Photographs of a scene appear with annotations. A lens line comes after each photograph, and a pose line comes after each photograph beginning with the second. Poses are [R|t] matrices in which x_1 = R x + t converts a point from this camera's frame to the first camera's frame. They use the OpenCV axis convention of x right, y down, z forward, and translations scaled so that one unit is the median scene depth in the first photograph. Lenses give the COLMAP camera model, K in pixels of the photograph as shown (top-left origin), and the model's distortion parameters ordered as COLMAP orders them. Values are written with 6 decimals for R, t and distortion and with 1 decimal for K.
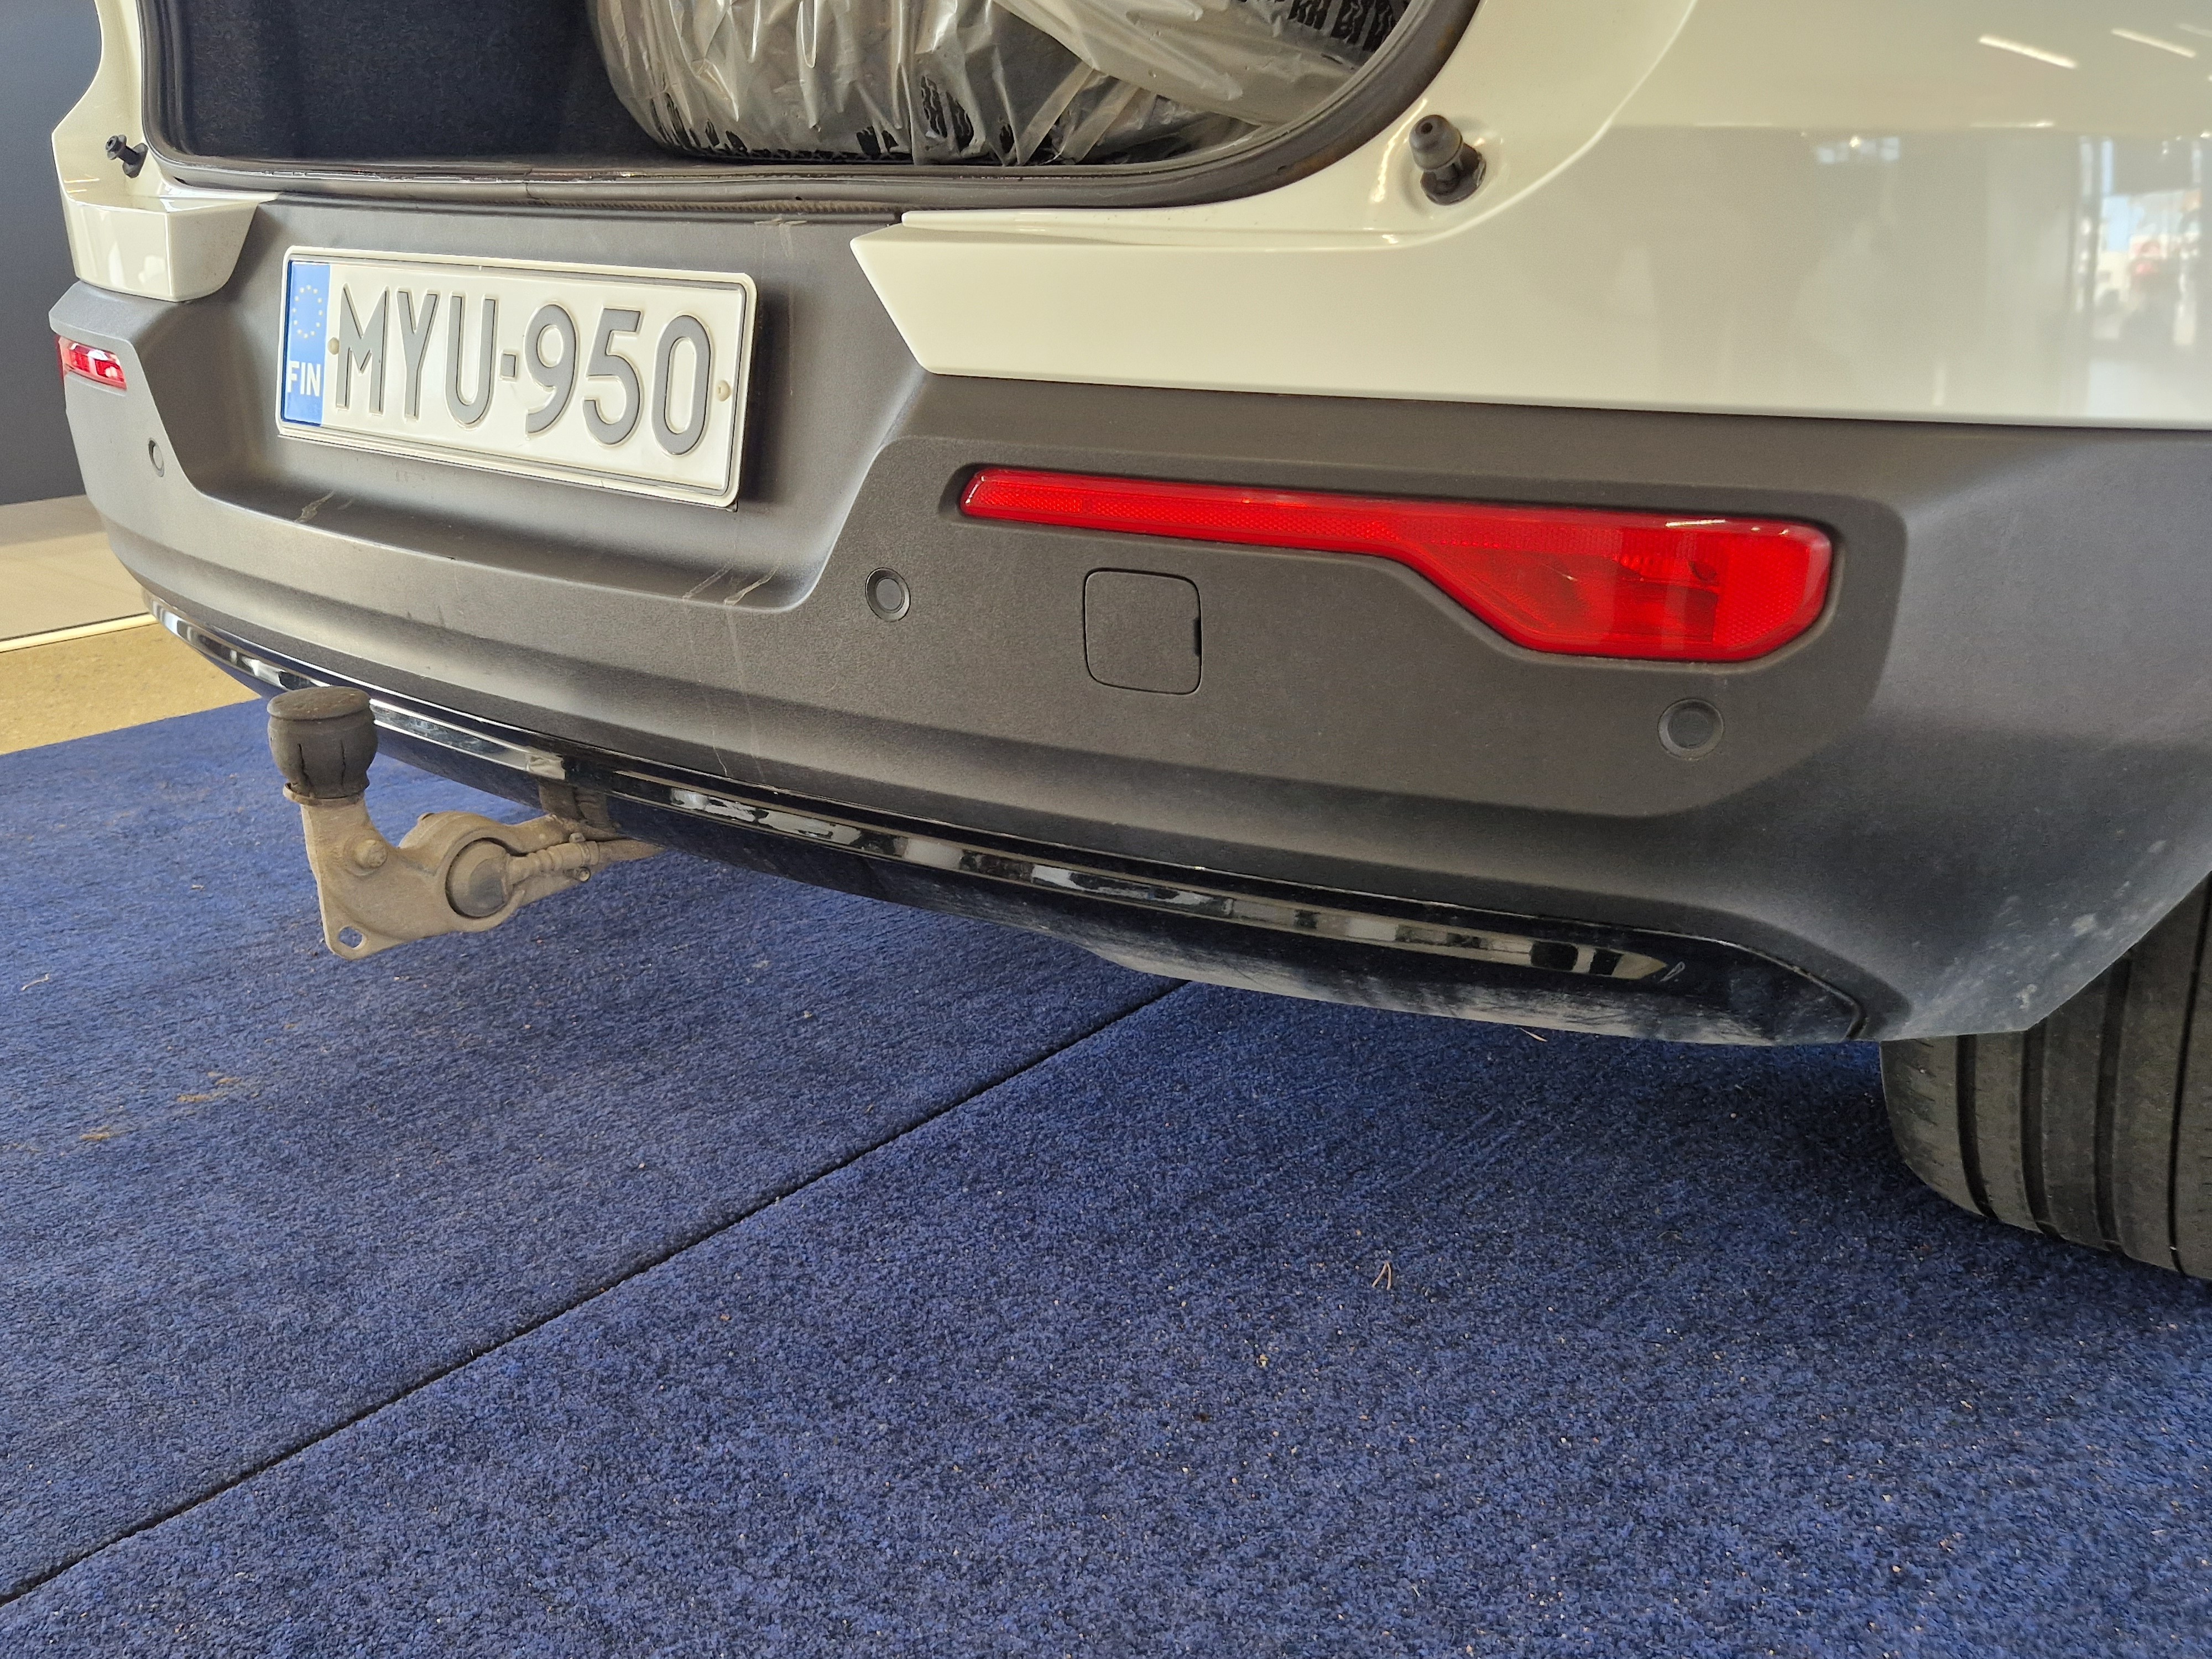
lens RADIAL K [[1944.5, 0, 1106.0], [0, 1944.5, 829.5], [0, 0, 1]] dist [0.029029, -0.005648]
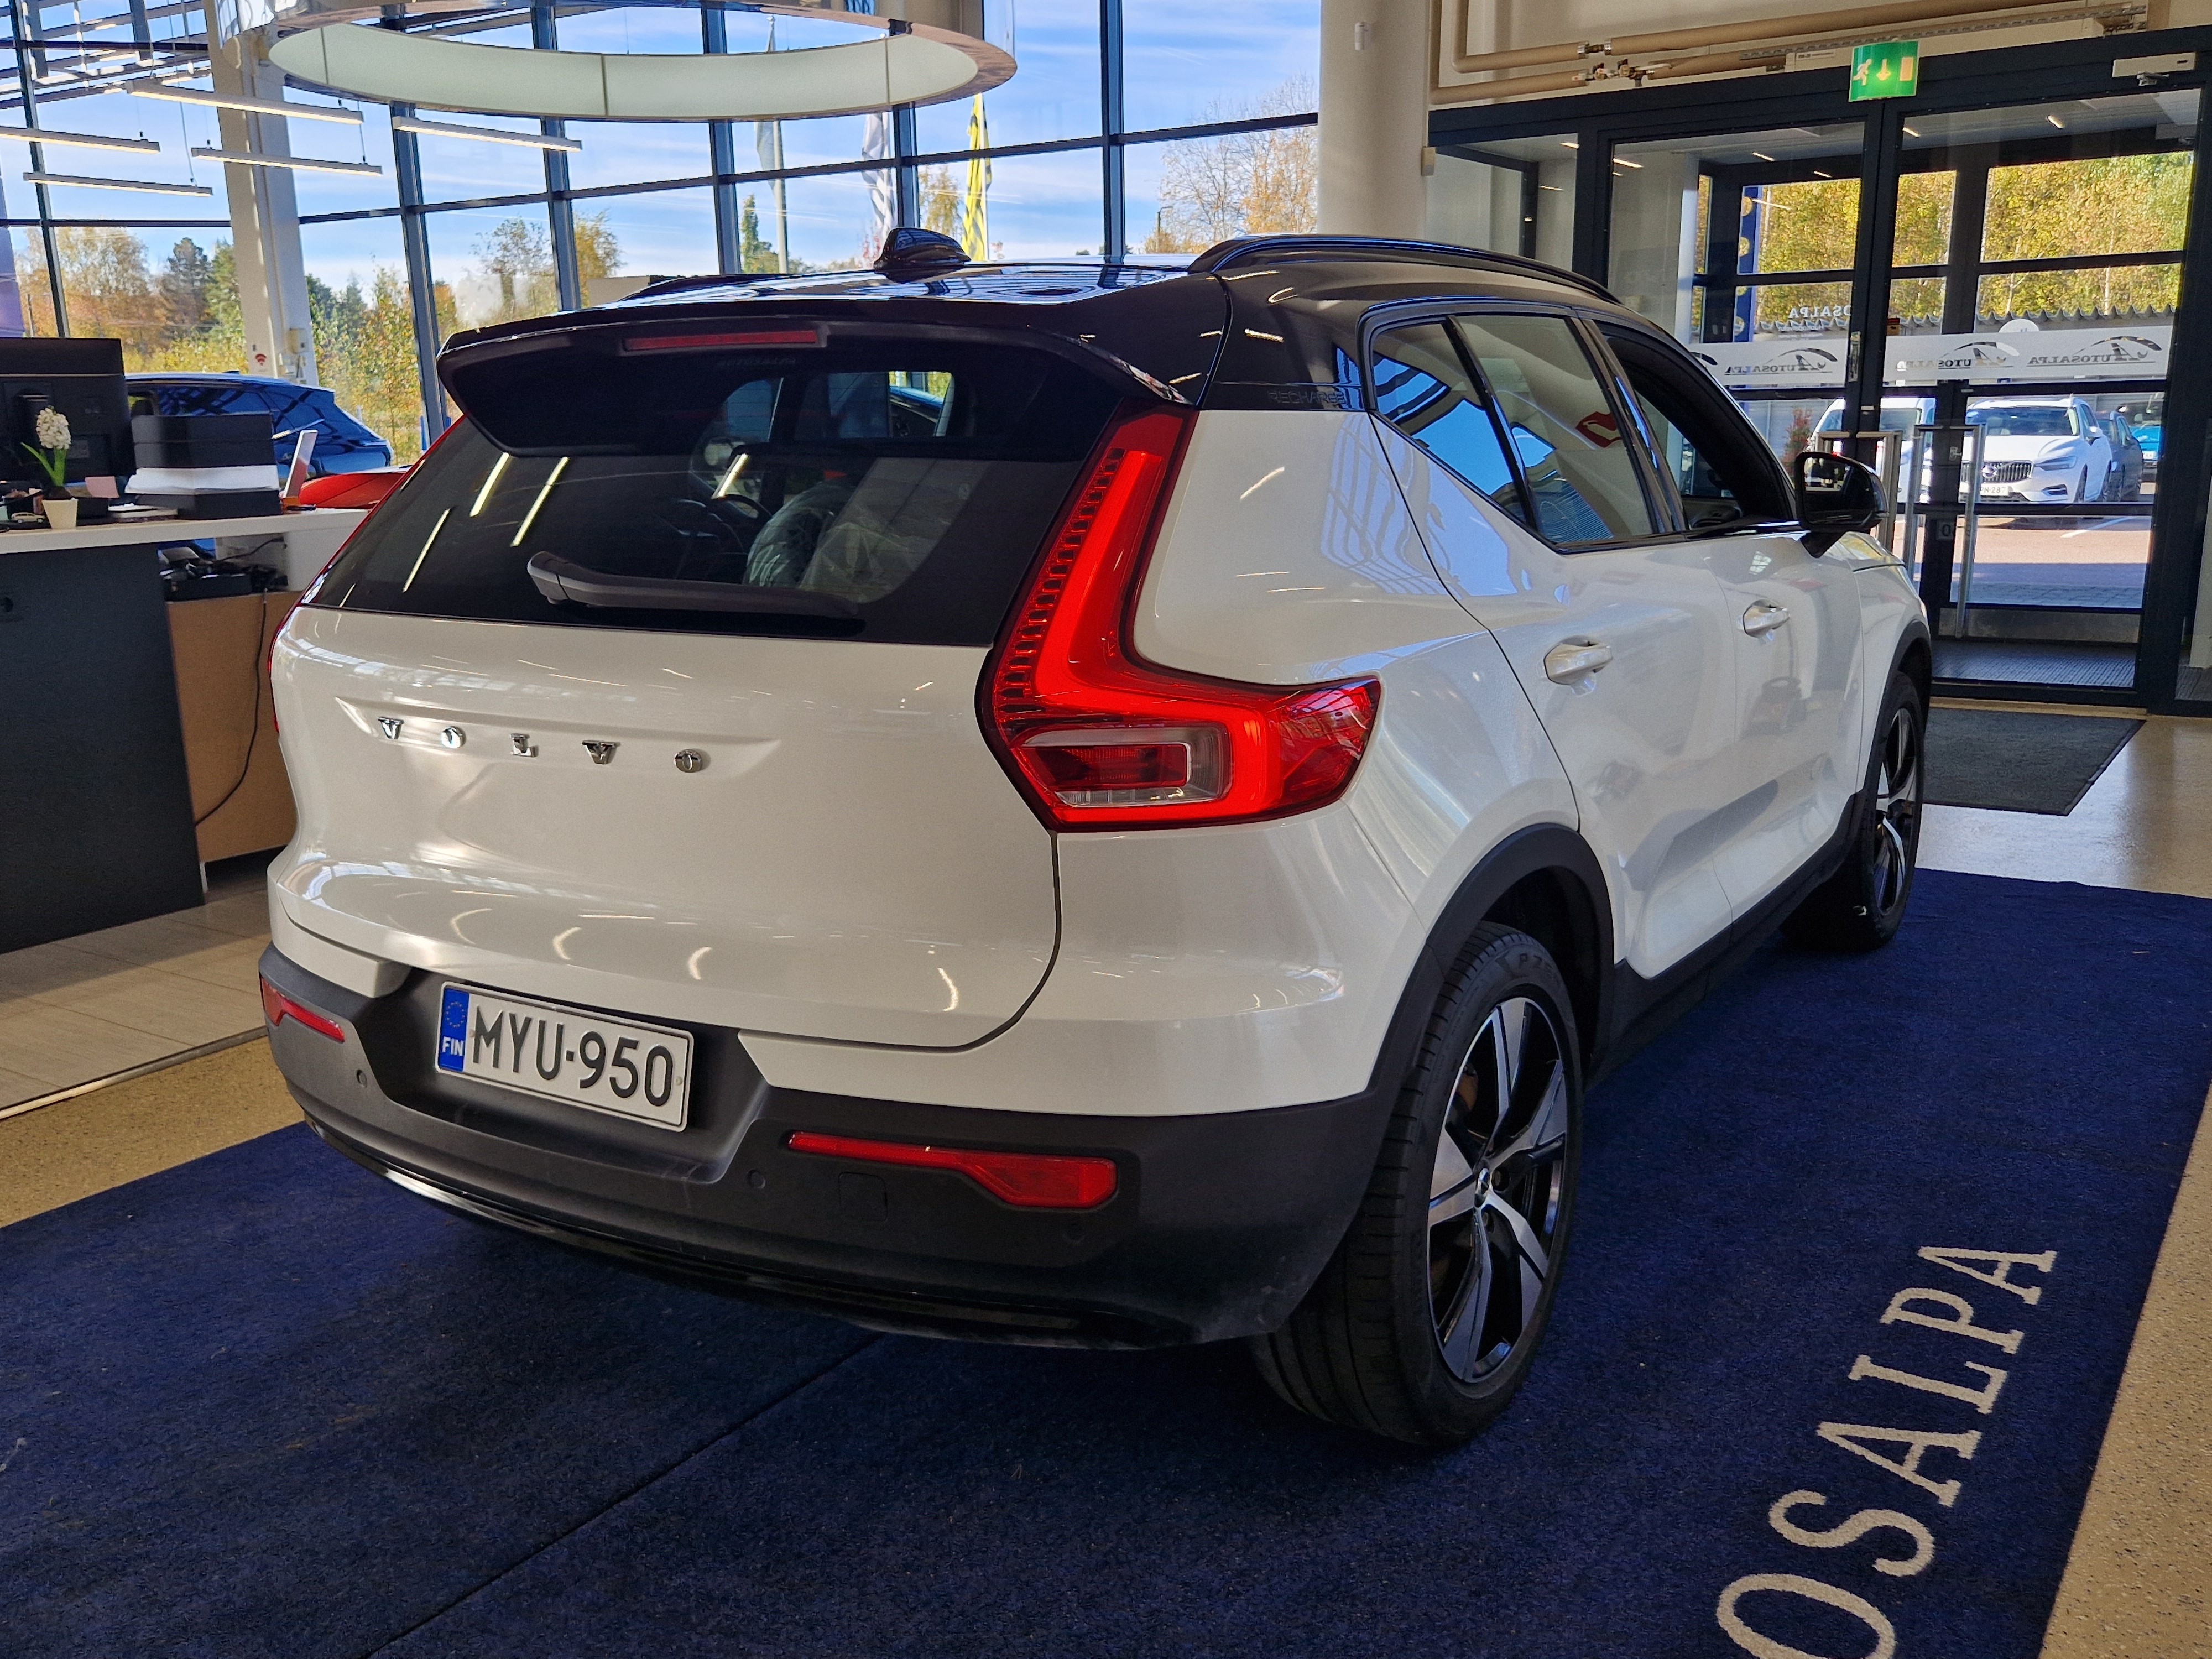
lens RADIAL K [[1944.5, 0, 1106.0], [0, 1944.5, 829.5], [0, 0, 1]] dist [0.029029, -0.005648]
pose [[0.994821, -0.039008, 0.093863, 0.083929], [0.050032, 0.991737, -0.118127, -0.194501], [-0.088479, 0.122211, 0.988552, -1.139503]]
